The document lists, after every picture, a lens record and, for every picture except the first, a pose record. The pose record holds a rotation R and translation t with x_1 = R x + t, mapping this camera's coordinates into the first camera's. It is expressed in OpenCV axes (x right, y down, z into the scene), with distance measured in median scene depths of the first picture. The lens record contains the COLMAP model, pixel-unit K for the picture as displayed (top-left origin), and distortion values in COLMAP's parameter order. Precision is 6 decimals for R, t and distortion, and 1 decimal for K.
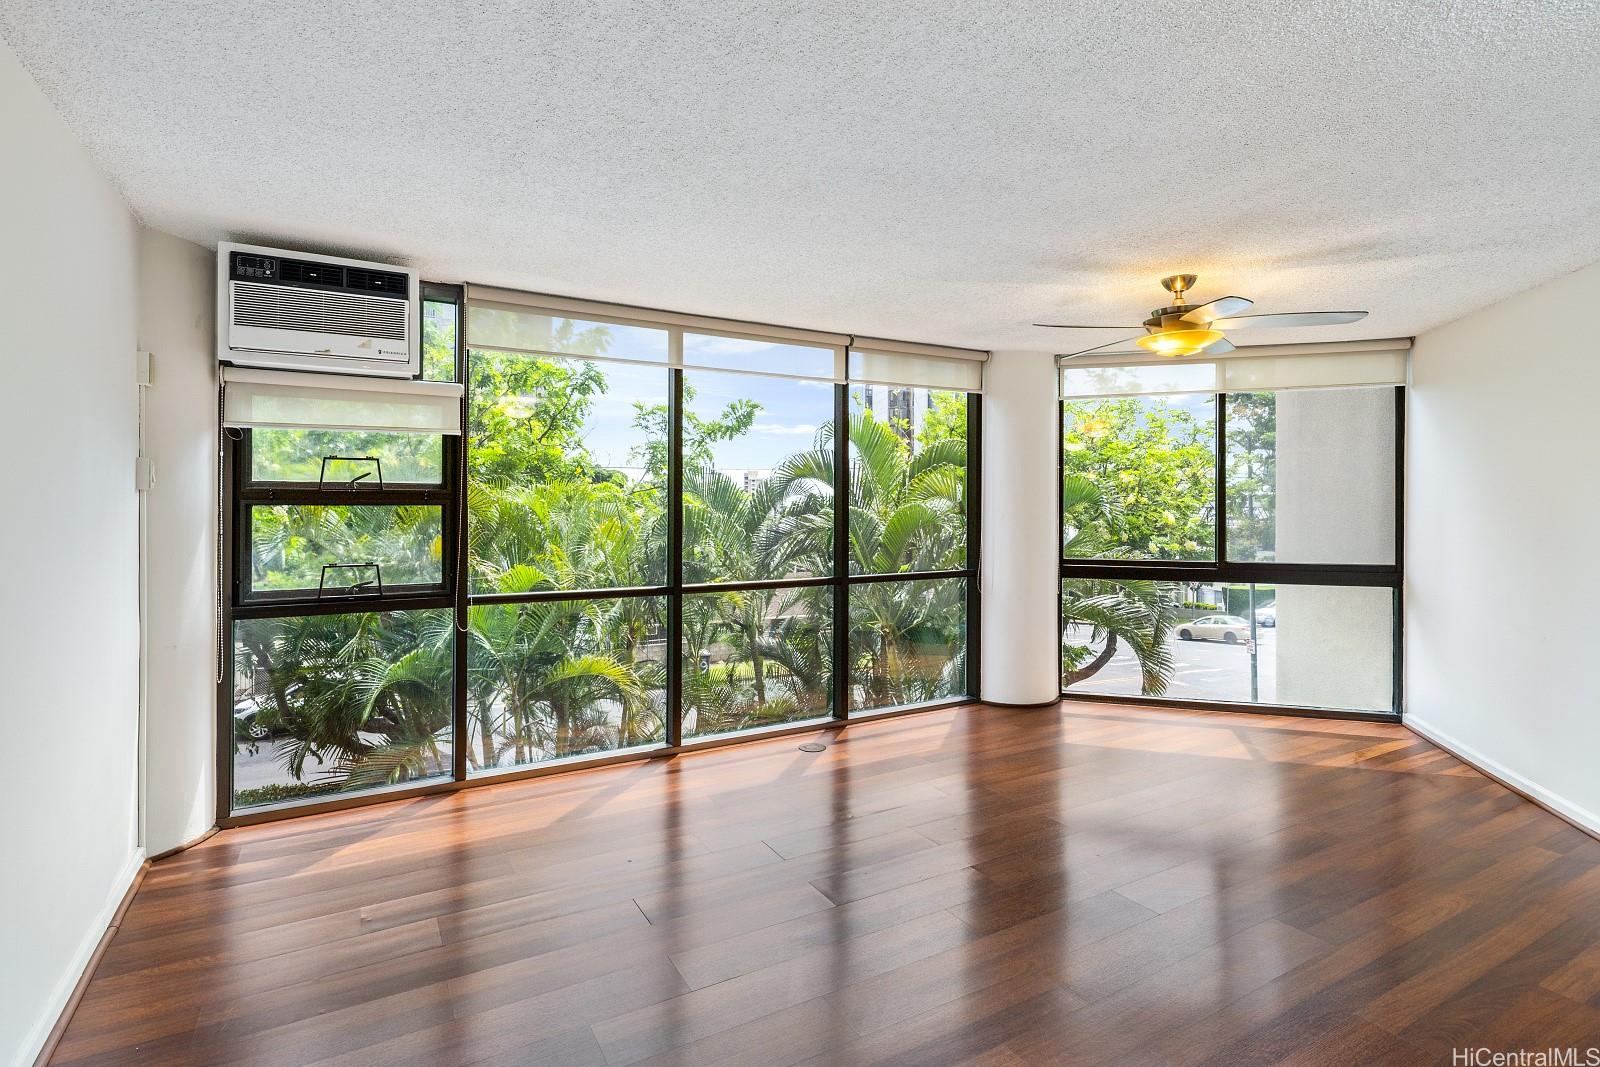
lens RADIAL K [[778.7, 0, 790.4], [0, 778.7, 497.3], [0, 0, 1]] dist [0.002660, -0.001124]
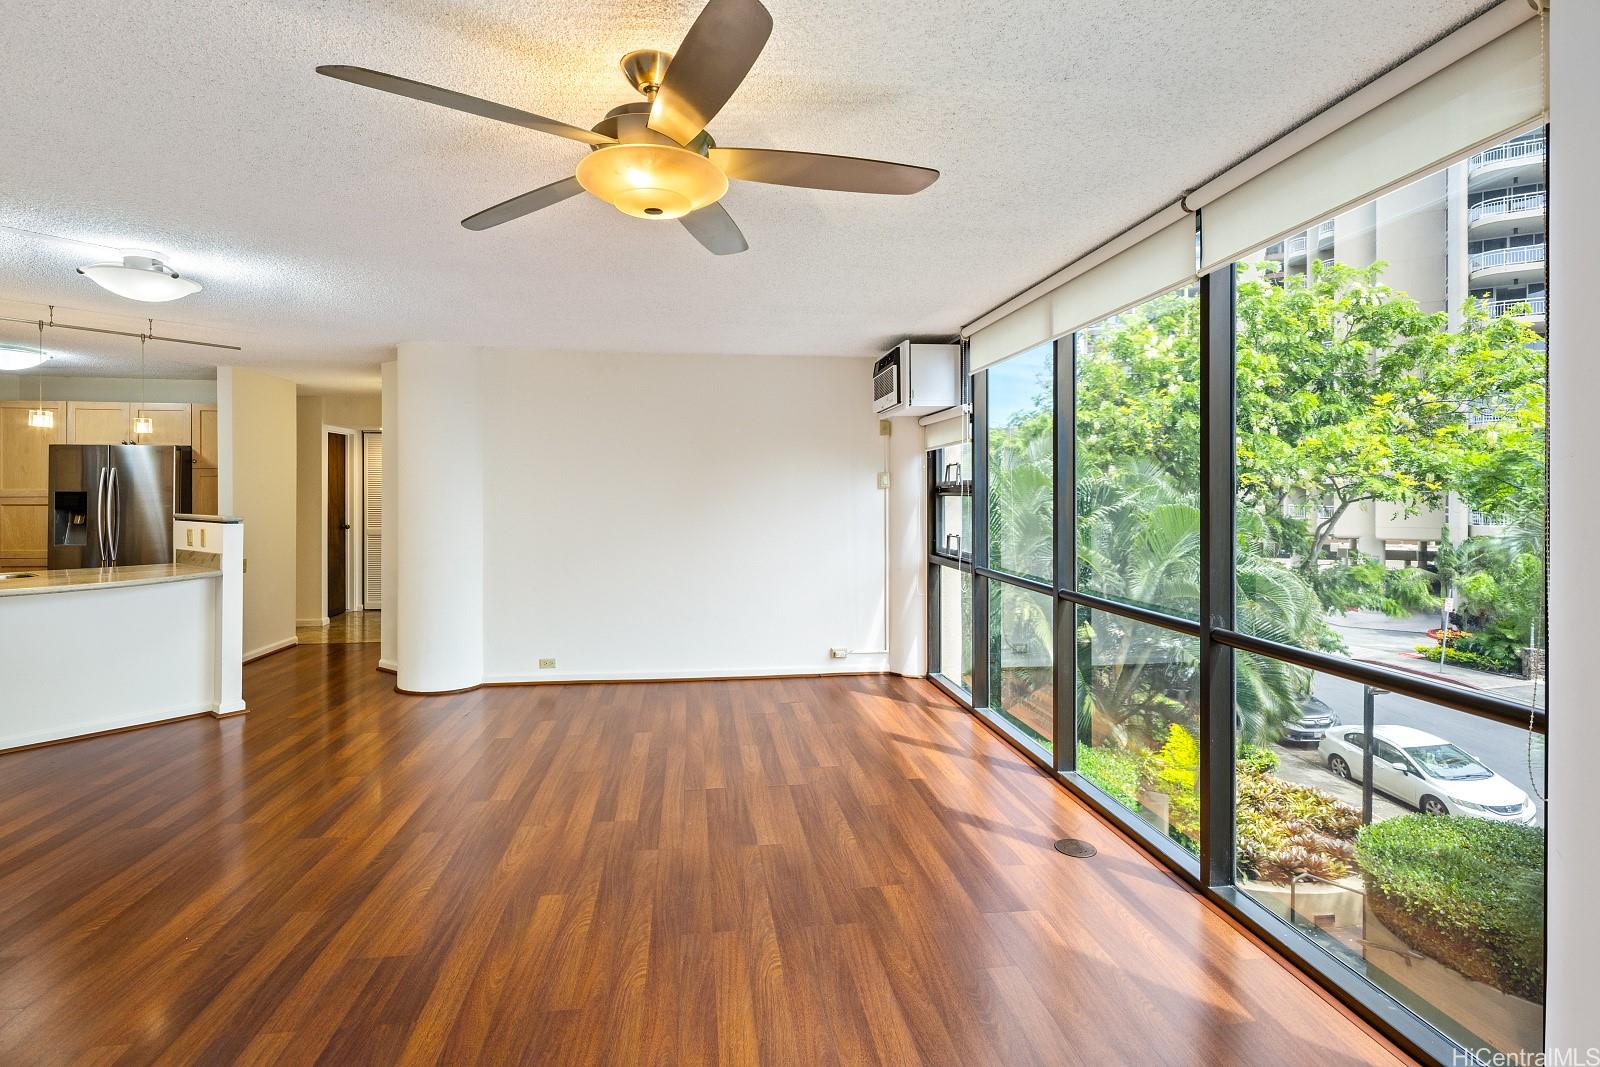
lens RADIAL K [[778.7, 0, 790.4], [0, 778.7, 497.3], [0, 0, 1]] dist [0.002660, -0.001124]
pose [[-0.378025, 0.000890, -0.925795, 0.671137], [0.005362, 0.999985, -0.001228, 0.009738], [0.925780, -0.005428, -0.378024, 0.909190]]
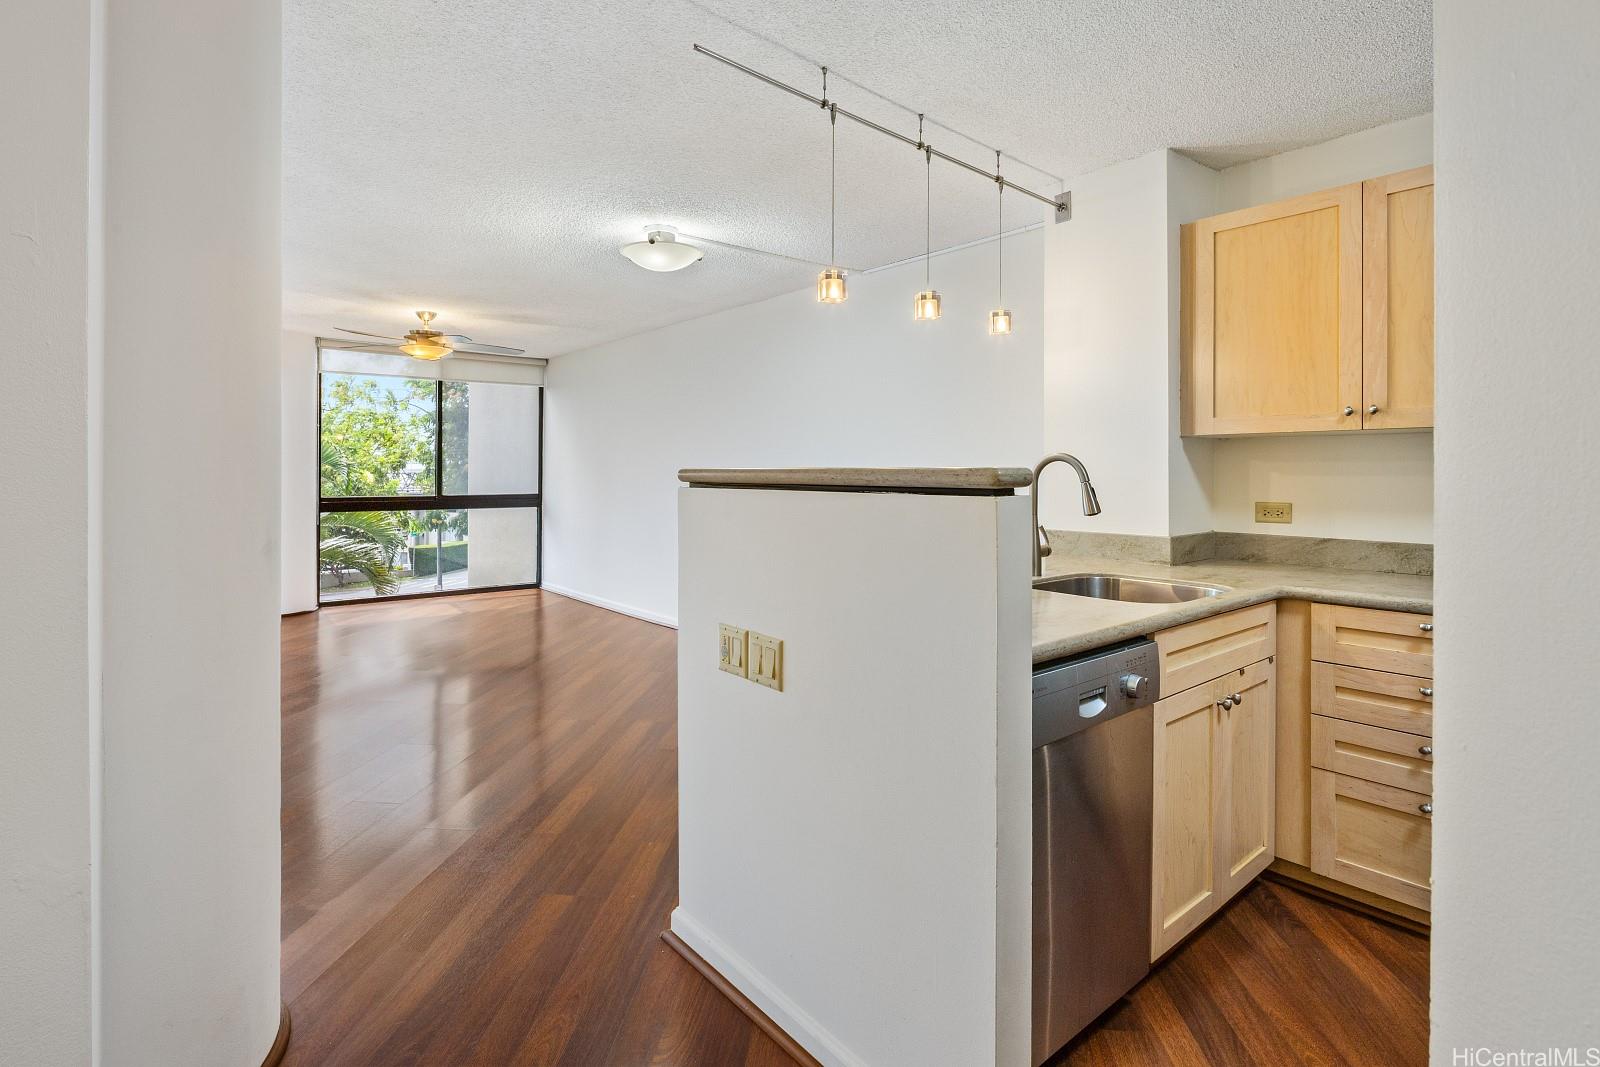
lens RADIAL K [[779.2, 0, 794.3], [0, 779.2, 470.5], [0, 0, 1]] dist [0.004588, -0.000089]
pose [[0.565586, 0.000414, 0.824689, -0.293377], [-0.006461, 0.999971, 0.003929, 0.027075], [-0.824664, -0.007551, 0.565572, -0.399363]]
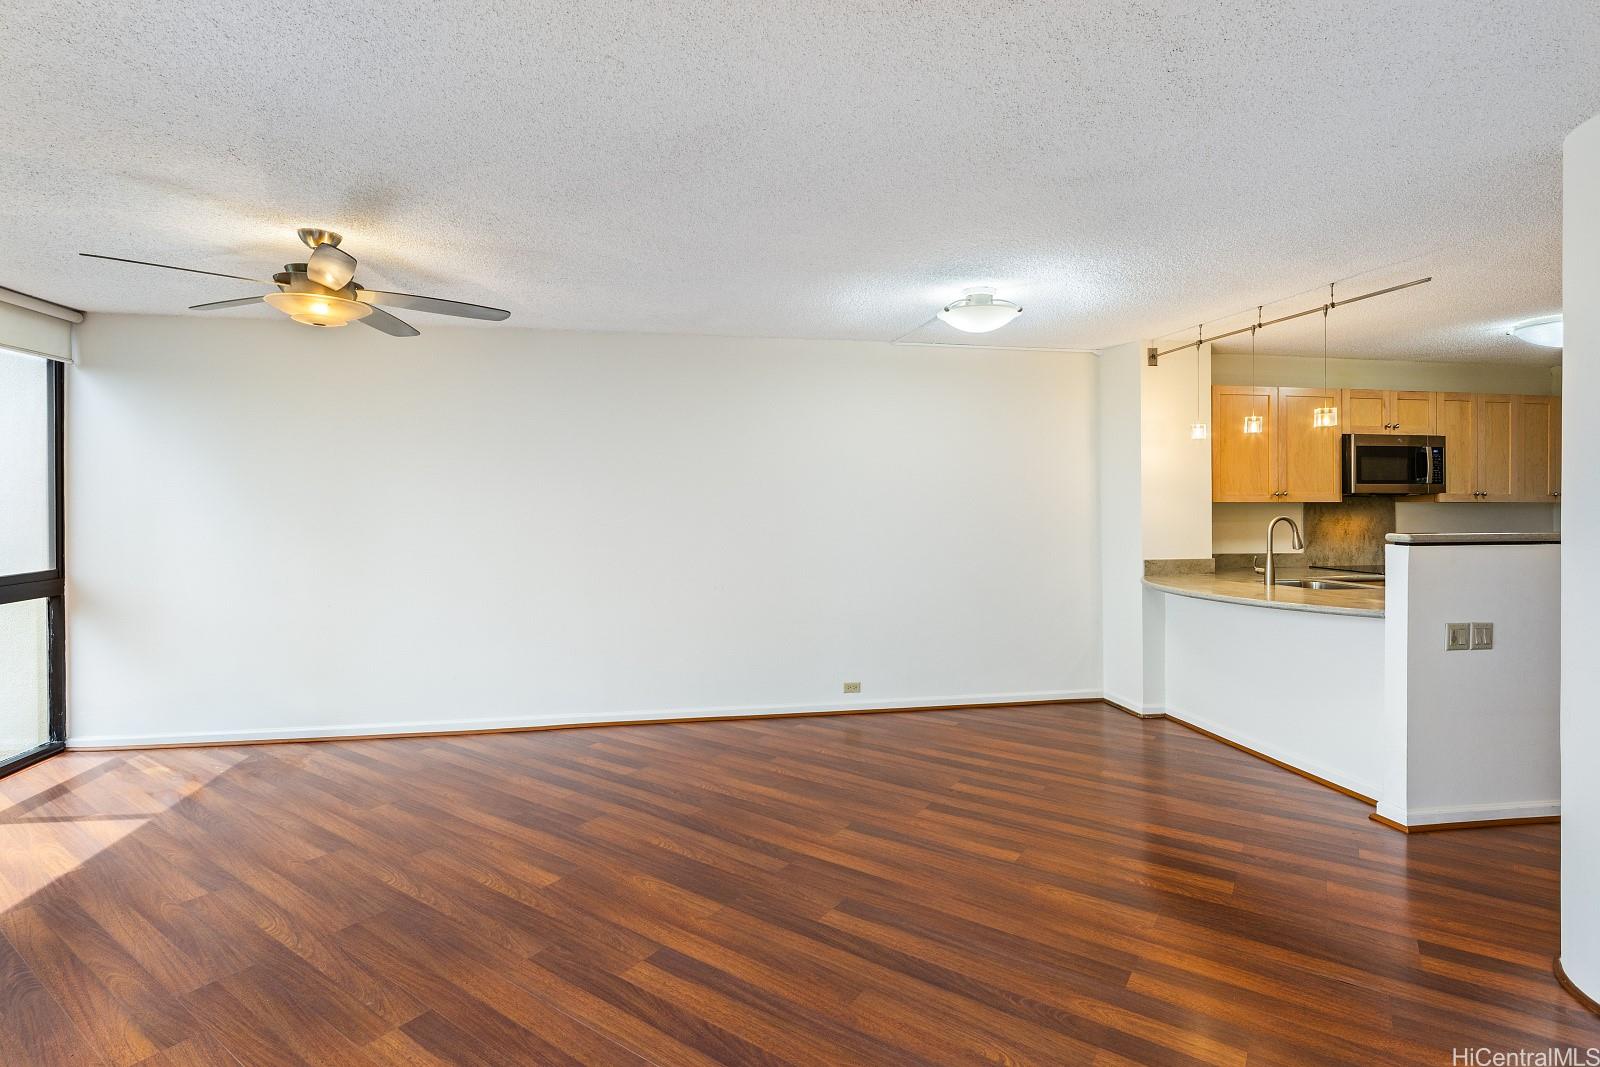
lens RADIAL K [[778.7, 0, 790.4], [0, 778.7, 497.3], [0, 0, 1]] dist [0.002660, -0.001124]
pose [[-0.437346, 0.000034, 0.899293, -0.349702], [-0.007527, 0.999965, -0.003698, 0.003261], [-0.899262, -0.008386, -0.437331, 0.647459]]
